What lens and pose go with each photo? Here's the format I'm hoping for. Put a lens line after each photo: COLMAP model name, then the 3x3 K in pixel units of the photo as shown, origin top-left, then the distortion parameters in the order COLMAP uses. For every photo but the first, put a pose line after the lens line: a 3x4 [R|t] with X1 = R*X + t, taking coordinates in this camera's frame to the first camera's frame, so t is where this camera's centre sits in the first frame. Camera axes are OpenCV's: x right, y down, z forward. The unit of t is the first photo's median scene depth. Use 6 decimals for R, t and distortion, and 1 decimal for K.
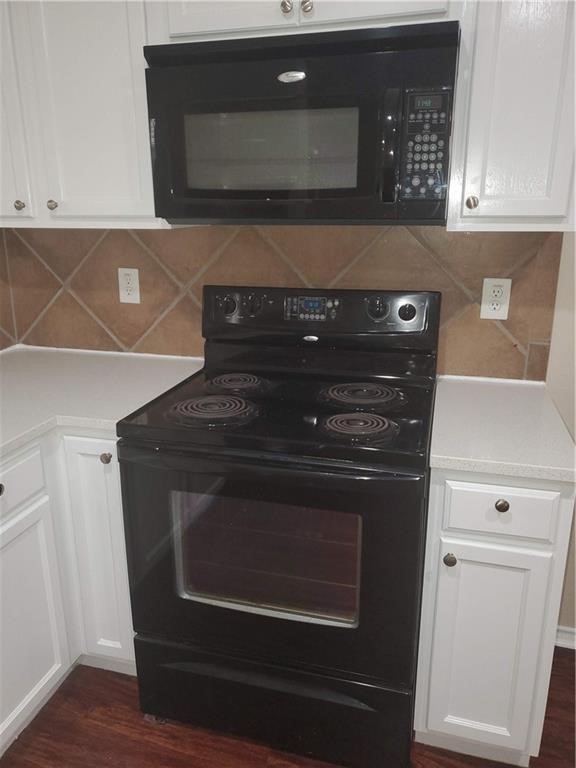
lens RADIAL K [[631.5, 0, 285.8], [0, 631.5, 401.1], [0, 0, 1]] dist [0.045114, -0.002418]
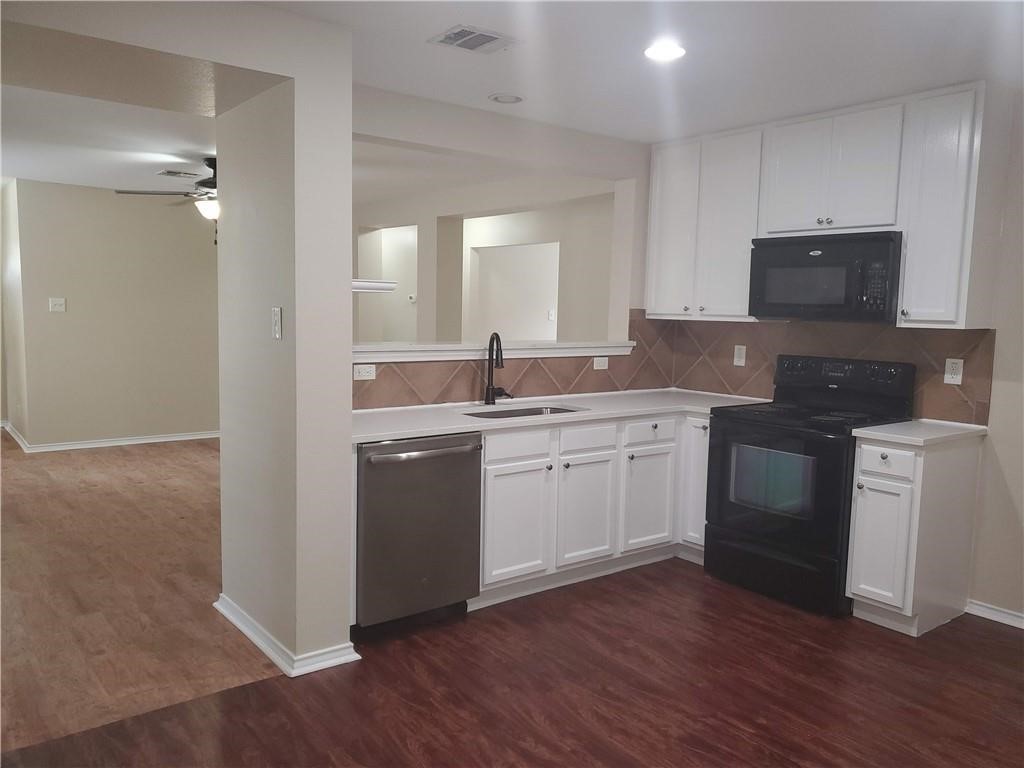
lens RADIAL K [[786.7, 0, 512.0], [0, 786.7, 384.0], [0, 0, 1]] dist [-0.043334, -0.002282]
pose [[0.818045, 0.077261, -0.569942, 0.533009], [-0.191933, 0.970804, -0.143882, 0.364370], [0.542185, 0.227092, 0.808990, -1.176505]]
